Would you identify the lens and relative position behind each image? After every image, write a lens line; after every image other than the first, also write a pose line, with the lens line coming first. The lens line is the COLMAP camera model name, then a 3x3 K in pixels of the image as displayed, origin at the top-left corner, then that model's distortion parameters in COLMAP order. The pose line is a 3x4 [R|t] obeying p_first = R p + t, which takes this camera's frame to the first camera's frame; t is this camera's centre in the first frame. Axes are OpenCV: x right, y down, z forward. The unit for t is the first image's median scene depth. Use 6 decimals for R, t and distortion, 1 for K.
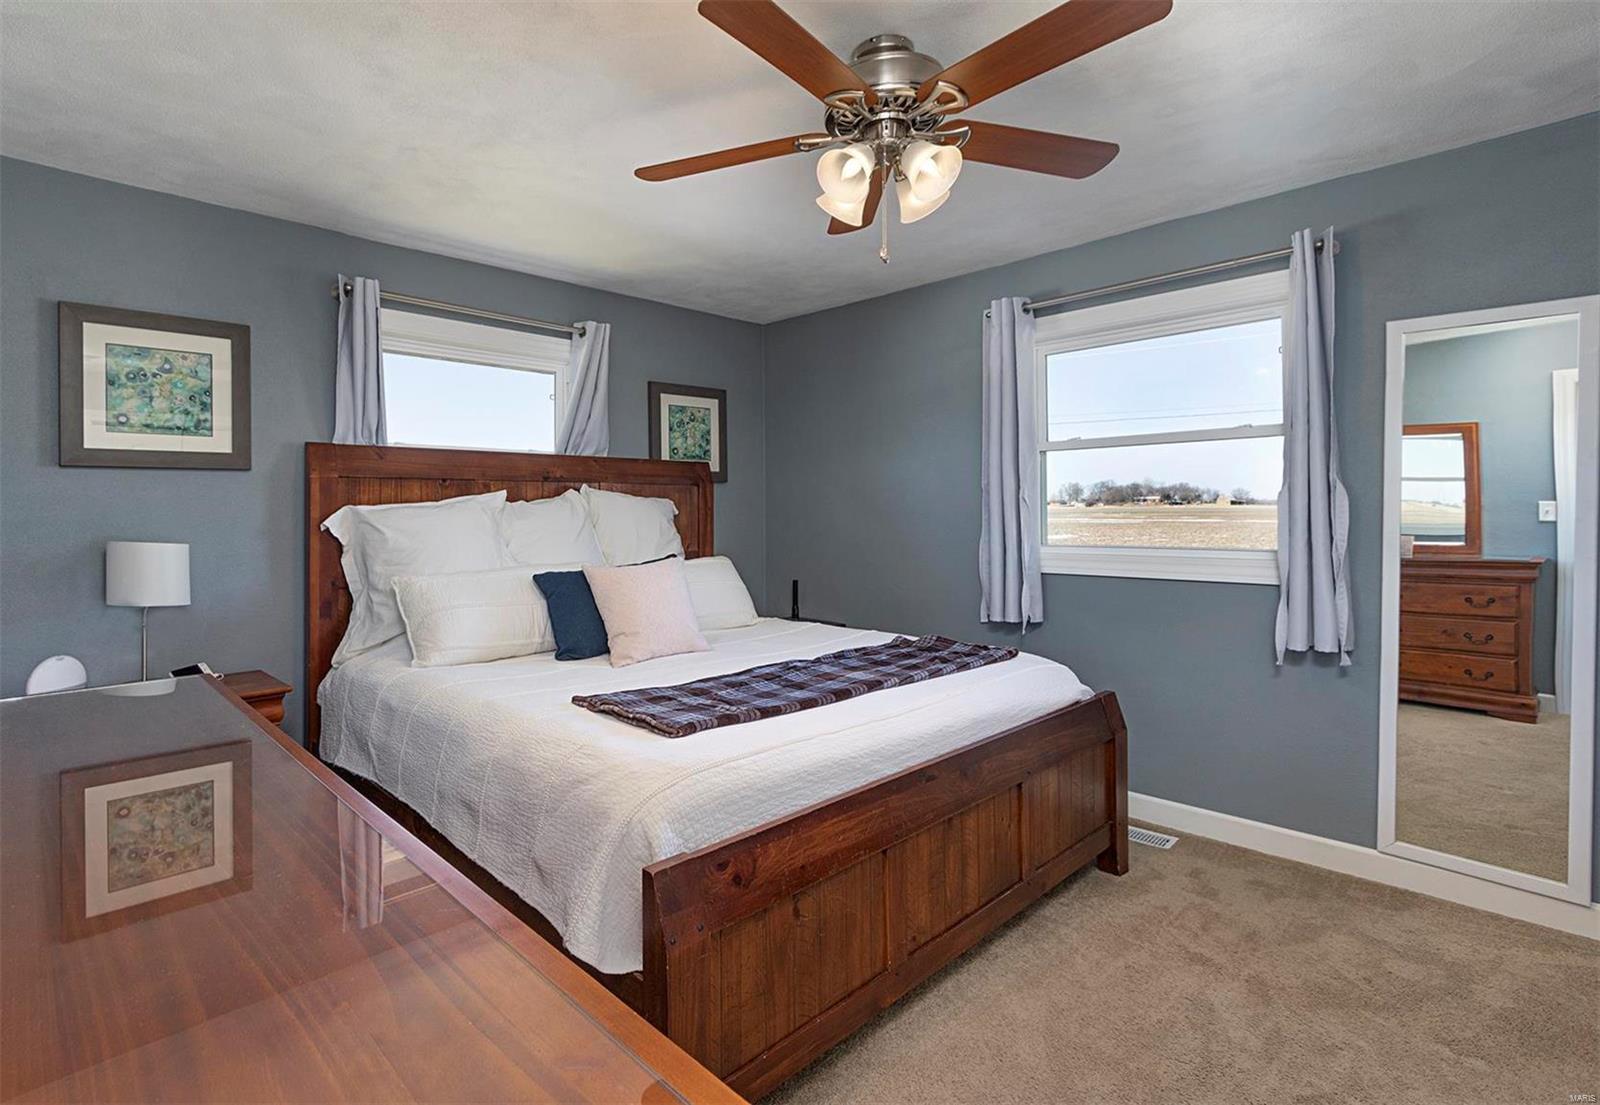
lens RADIAL K [[766.7, 0, 723.2], [0, 766.7, 507.6], [0, 0, 1]] dist [-0.001531, -0.000044]
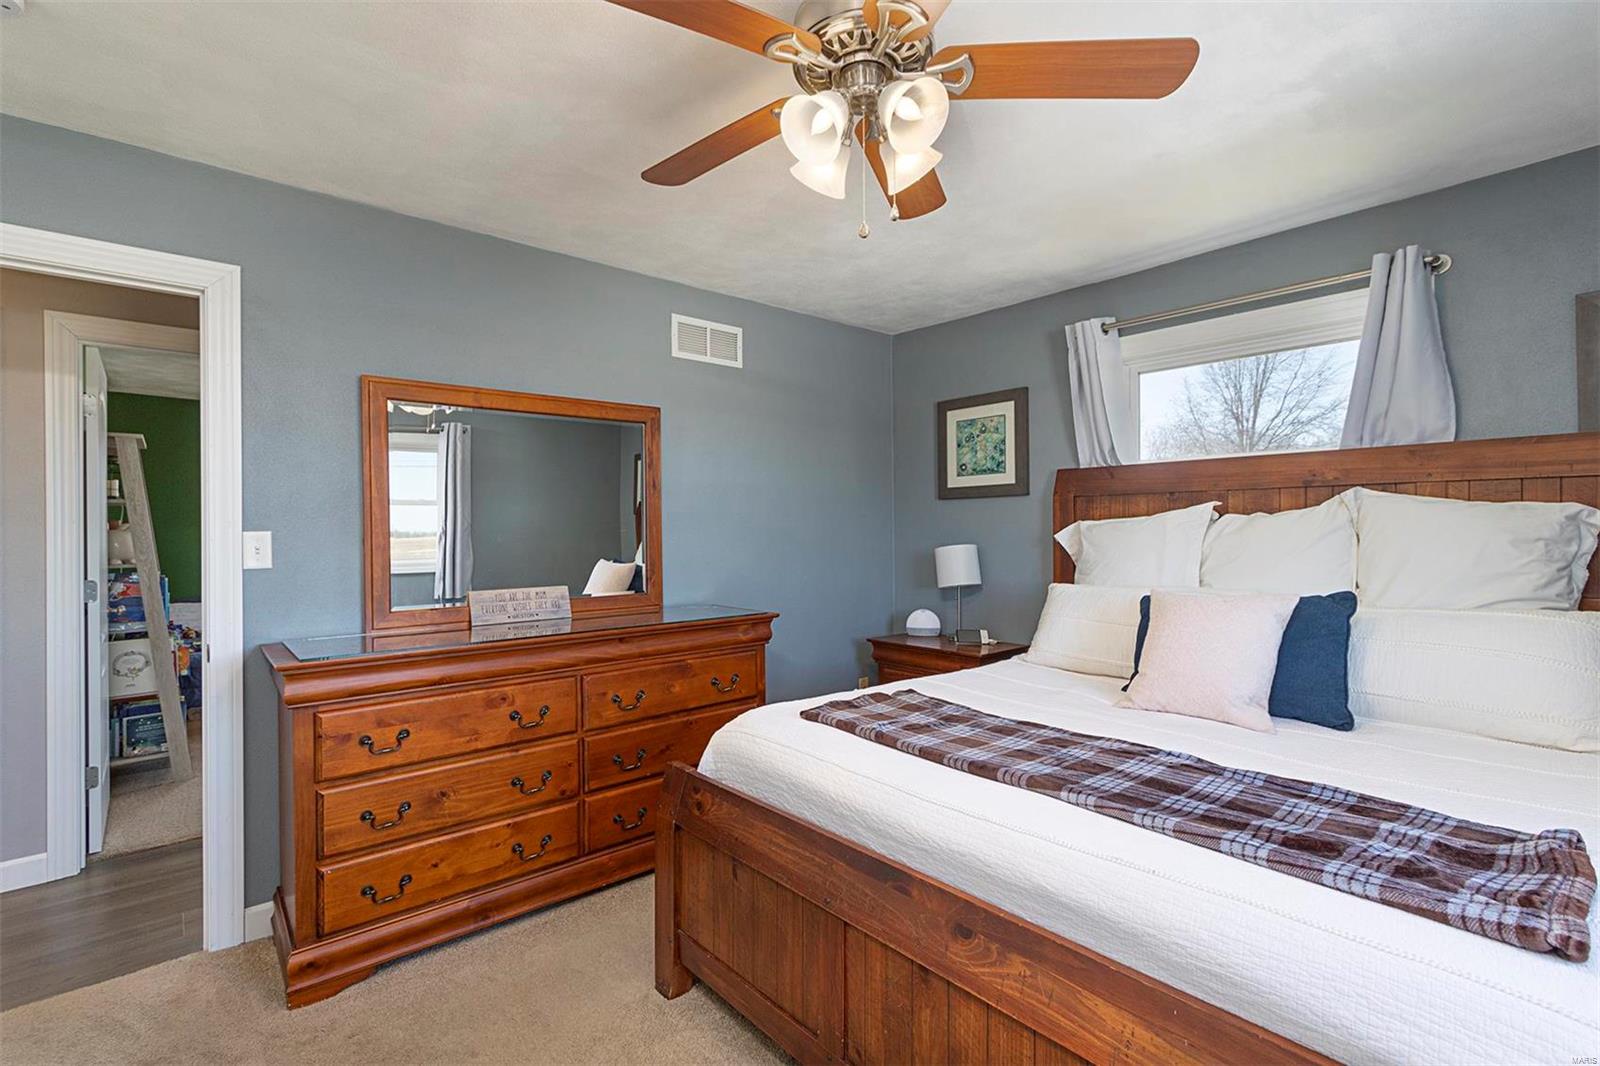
lens RADIAL K [[740.8, 0, 798.5], [0, 740.8, 533.0], [0, 0, 1]] dist [0.002099, 0.000089]
pose [[-0.026808, 0.013706, -0.999547, 0.733326], [0.013242, 0.999823, 0.013355, -0.005395], [0.999553, -0.012878, -0.026985, 0.680184]]
